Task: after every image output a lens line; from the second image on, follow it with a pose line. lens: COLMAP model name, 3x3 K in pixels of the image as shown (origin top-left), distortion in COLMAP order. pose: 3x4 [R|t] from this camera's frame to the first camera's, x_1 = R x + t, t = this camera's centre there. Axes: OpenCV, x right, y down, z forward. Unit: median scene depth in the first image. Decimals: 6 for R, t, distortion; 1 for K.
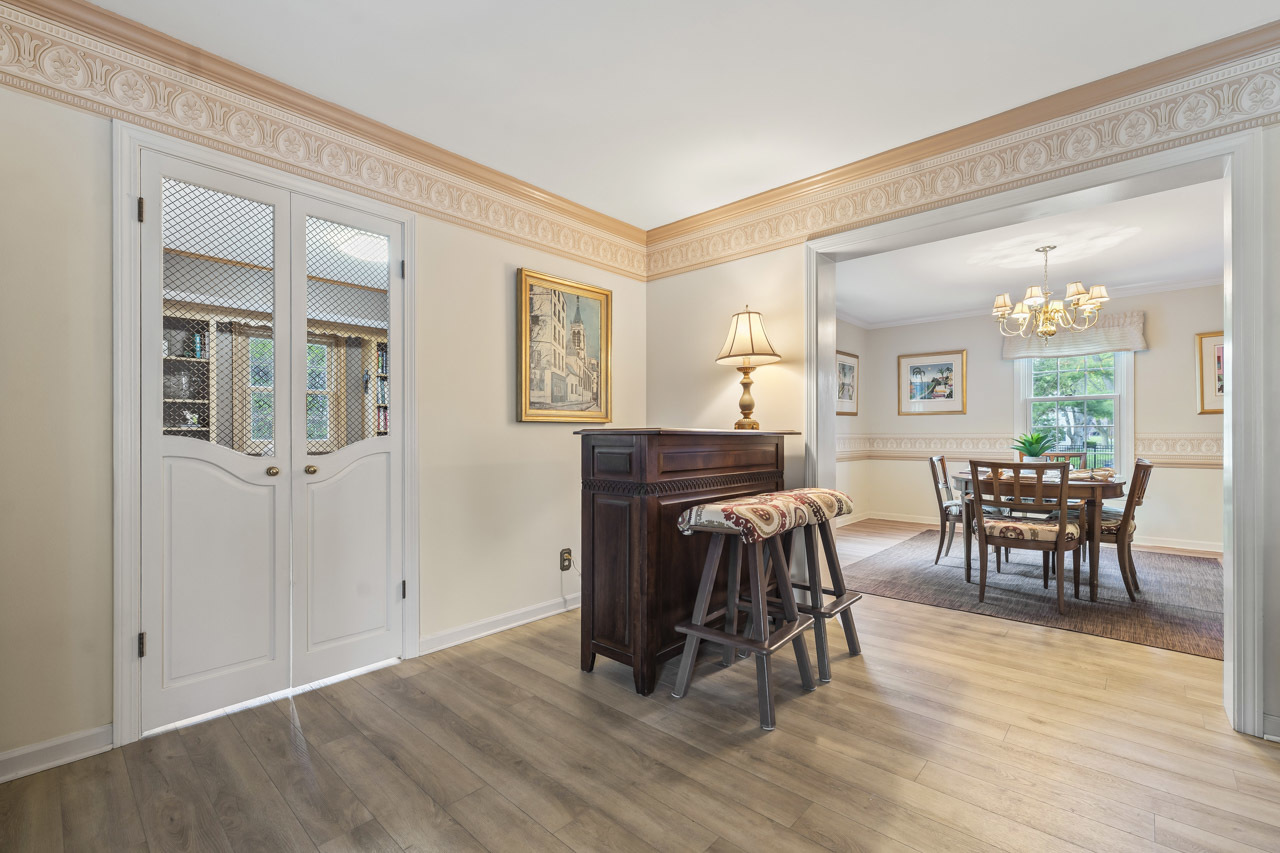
lens RADIAL K [[544.4, 0, 631.8], [0, 544.4, 431.7], [0, 0, 1]] dist [-0.002949, 0.001075]
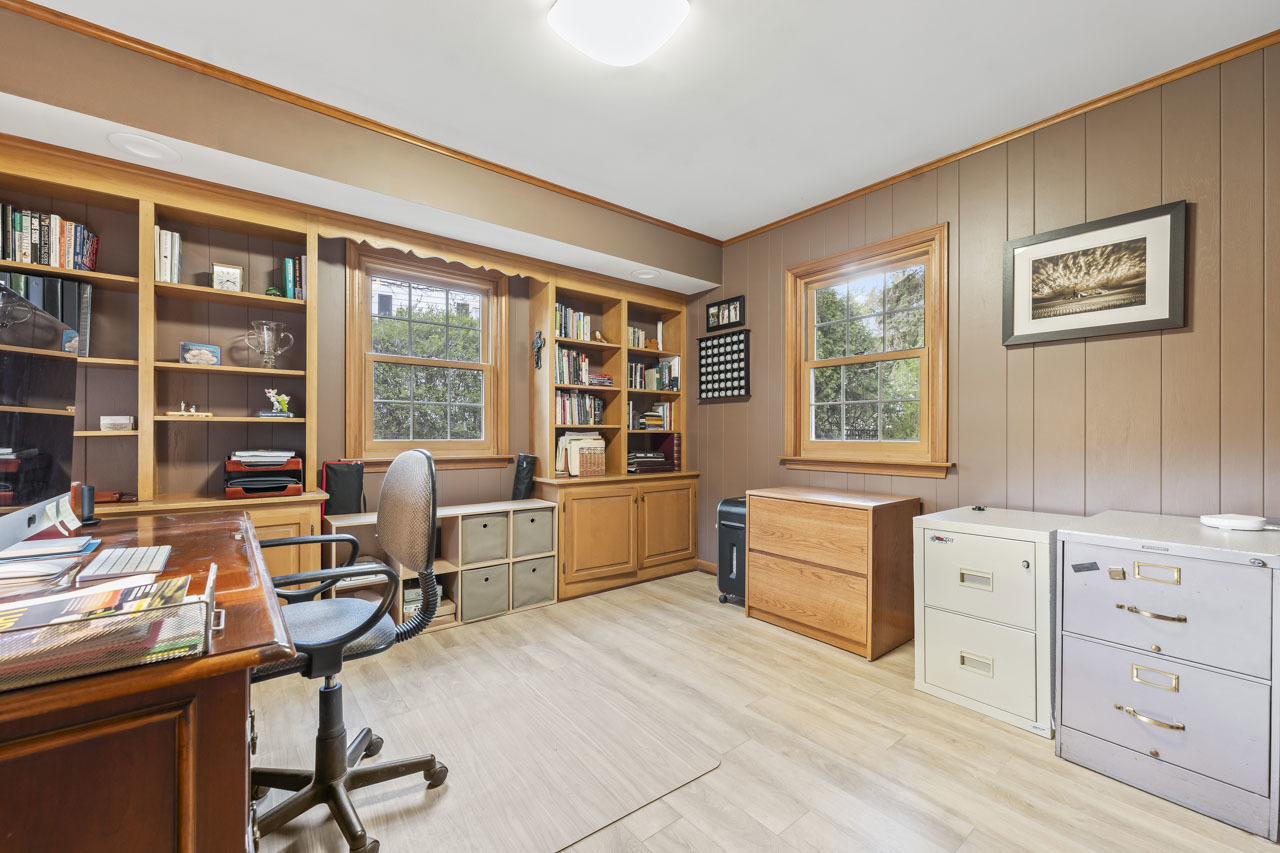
lens RADIAL K [[517.5, 0, 641.8], [0, 517.5, 437.1], [0, 0, 1]] dist [-0.001599, 0.000206]
pose [[0.990380, 0.000017, -0.138374, -0.182267], [0.000776, 0.999984, 0.005682, 0.005365], [0.138372, -0.005735, 0.990364, 0.264348]]
